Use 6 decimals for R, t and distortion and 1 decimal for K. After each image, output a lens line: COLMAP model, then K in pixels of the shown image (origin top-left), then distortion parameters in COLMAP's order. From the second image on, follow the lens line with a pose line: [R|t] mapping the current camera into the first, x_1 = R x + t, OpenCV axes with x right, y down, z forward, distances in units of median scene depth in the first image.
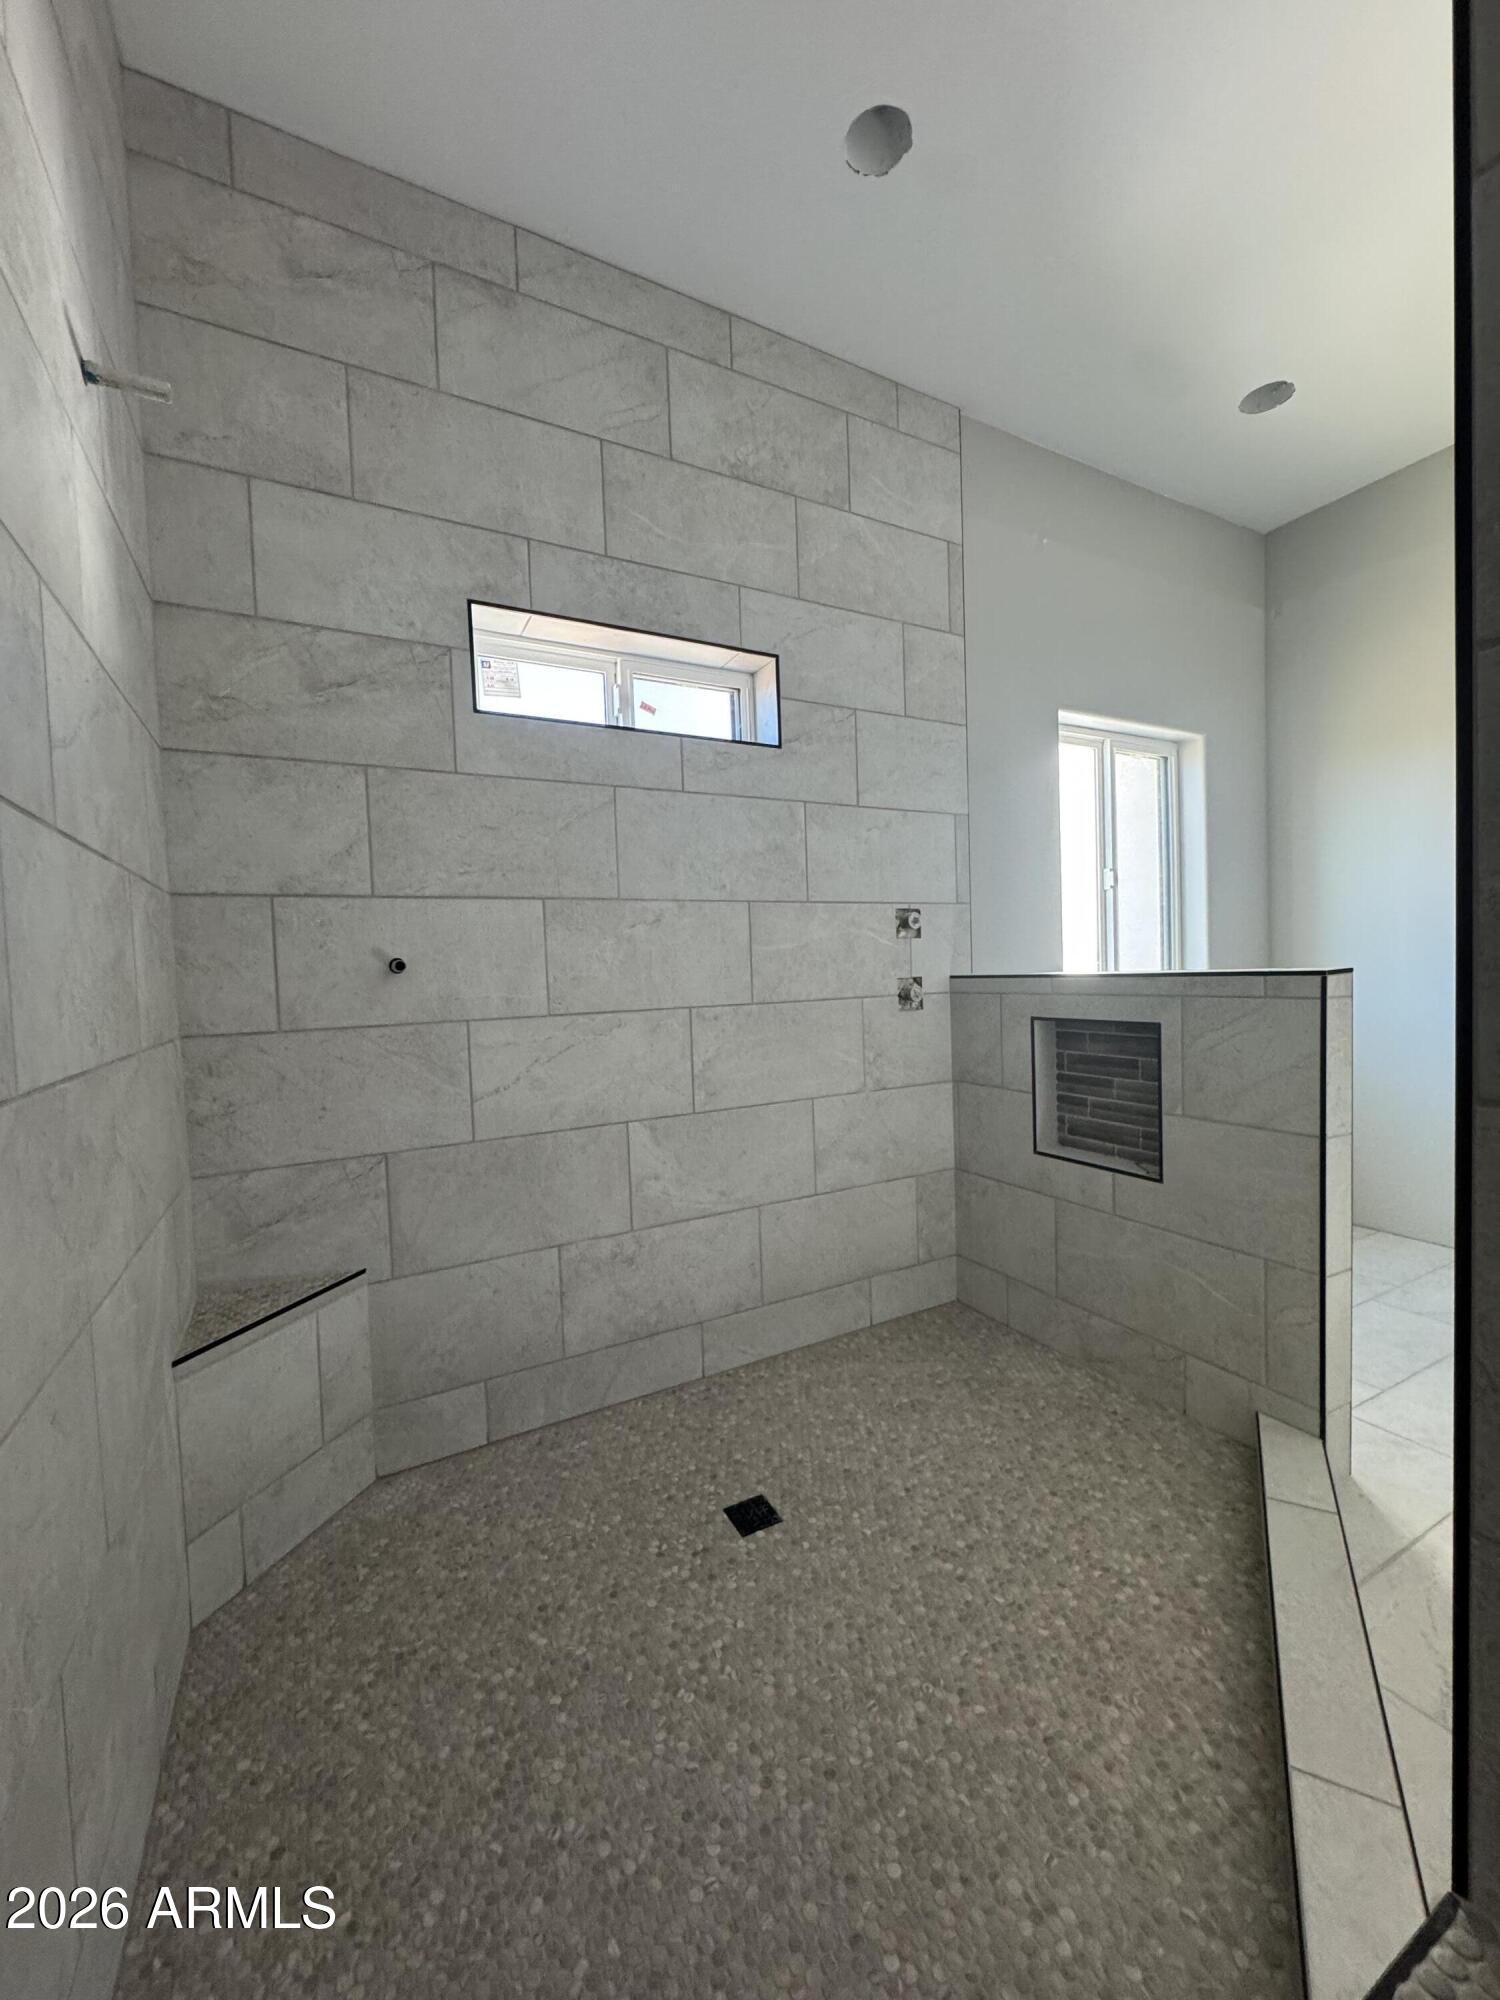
lens RADIAL K [[795.7, 0, 753.2], [0, 795.7, 999.5], [0, 0, 1]] dist [-0.000033, -0.000019]
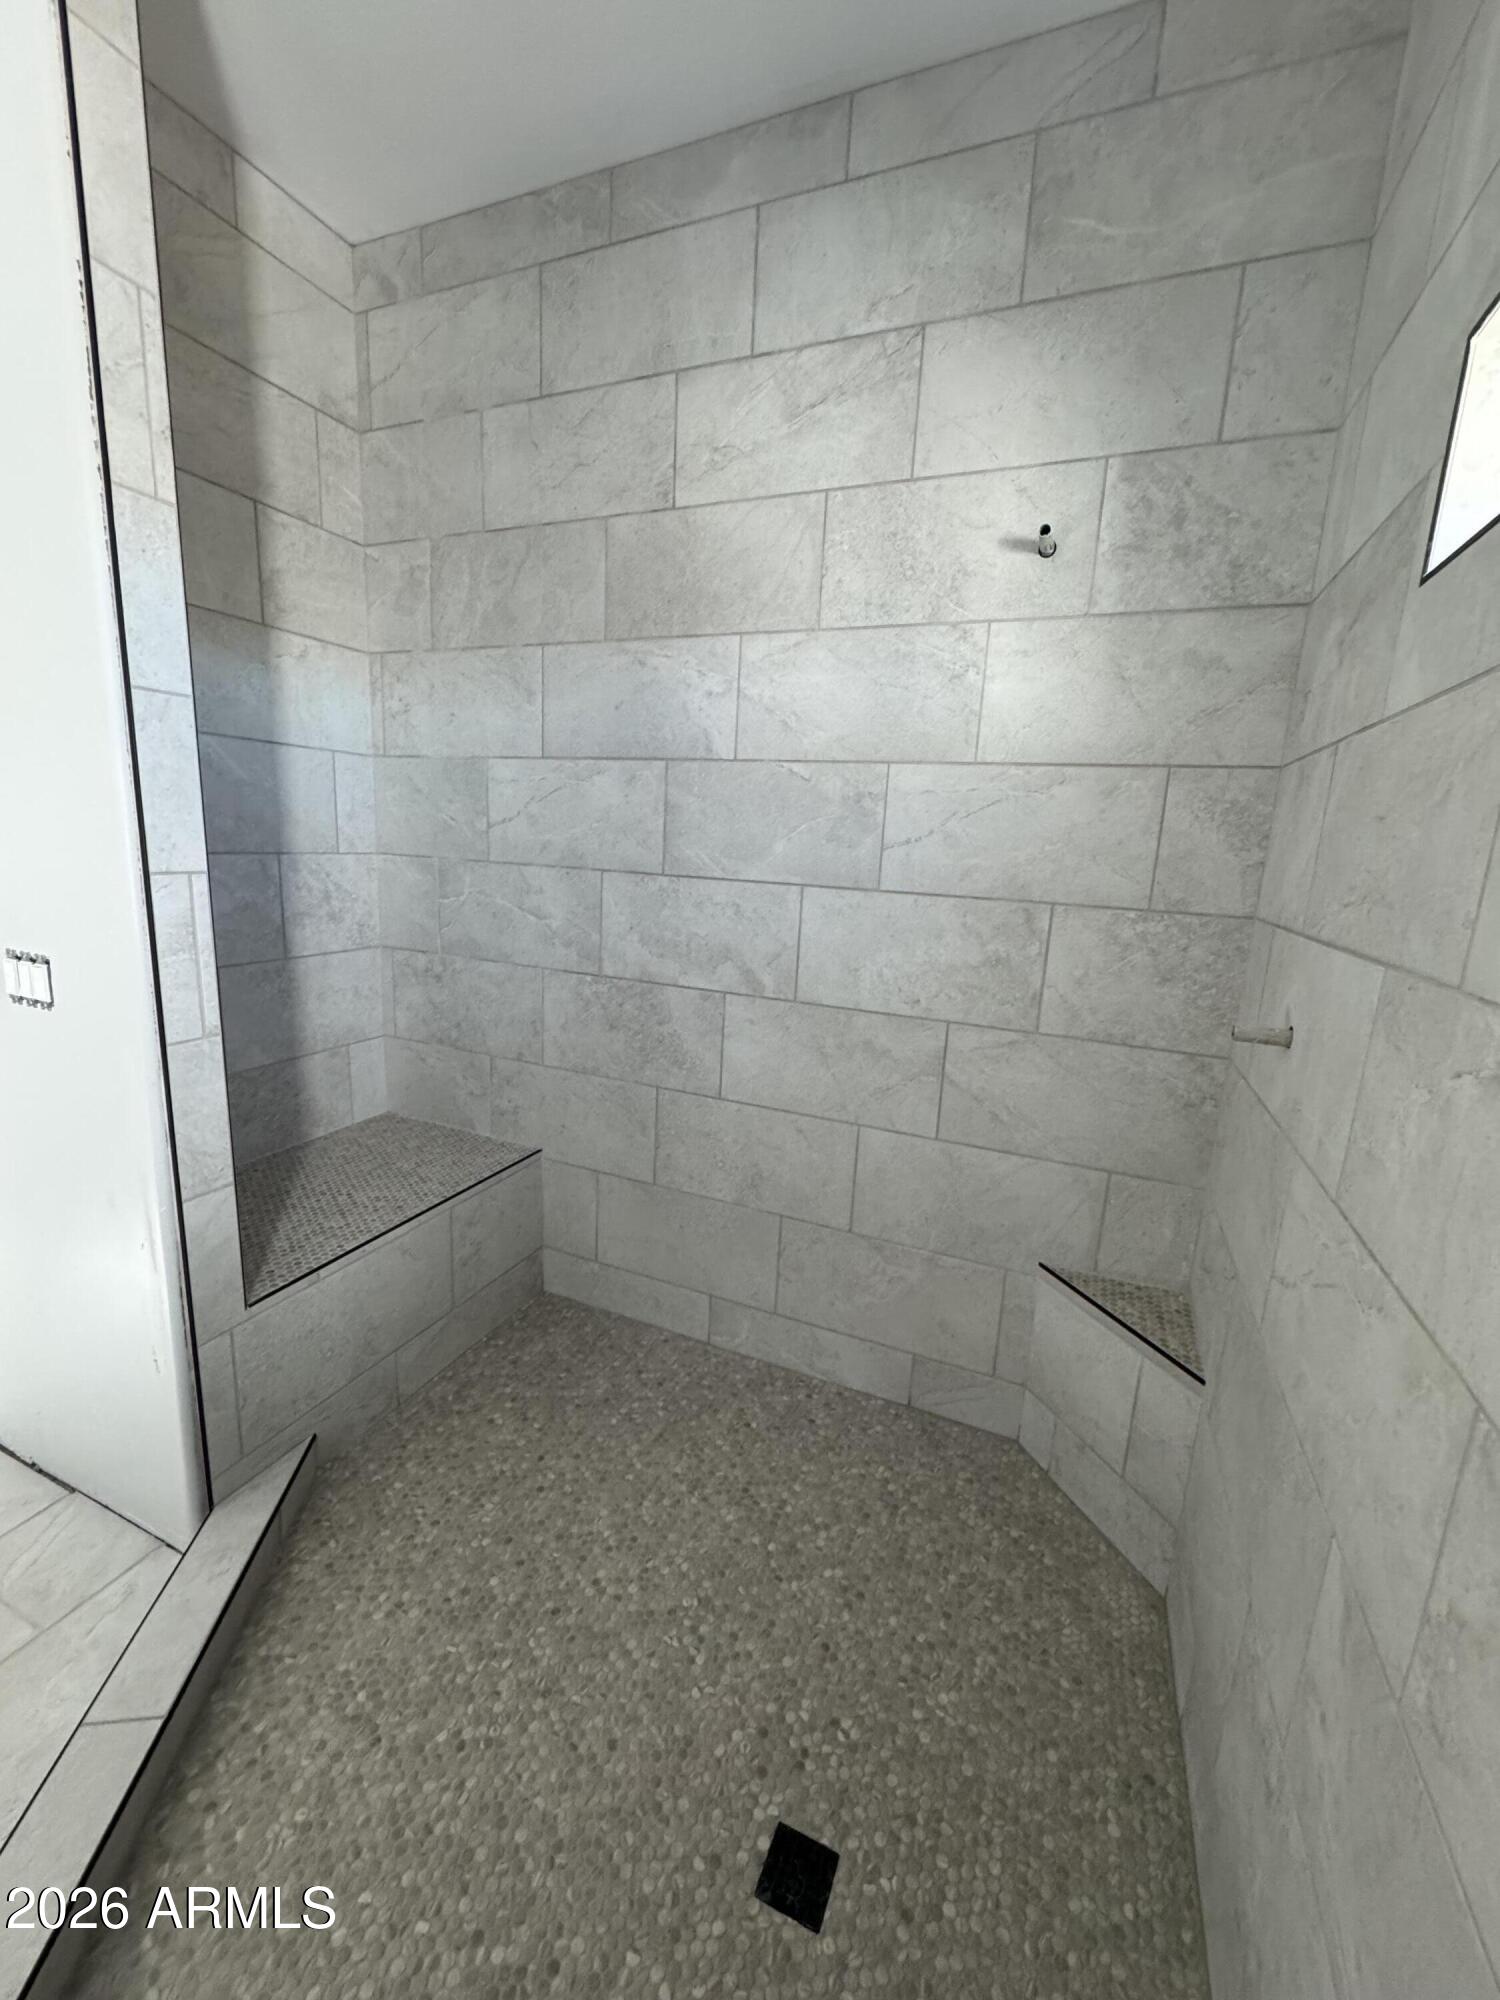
lens RADIAL K [[795.7, 0, 752.0], [0, 795.7, 998.2], [0, 0, 1]] dist [-0.000033, -0.000019]
pose [[-0.780012, 0.121005, -0.613954, 0.458114], [-0.046215, 0.967307, 0.249363, -0.311490], [0.624056, 0.222880, -0.748918, 1.697255]]
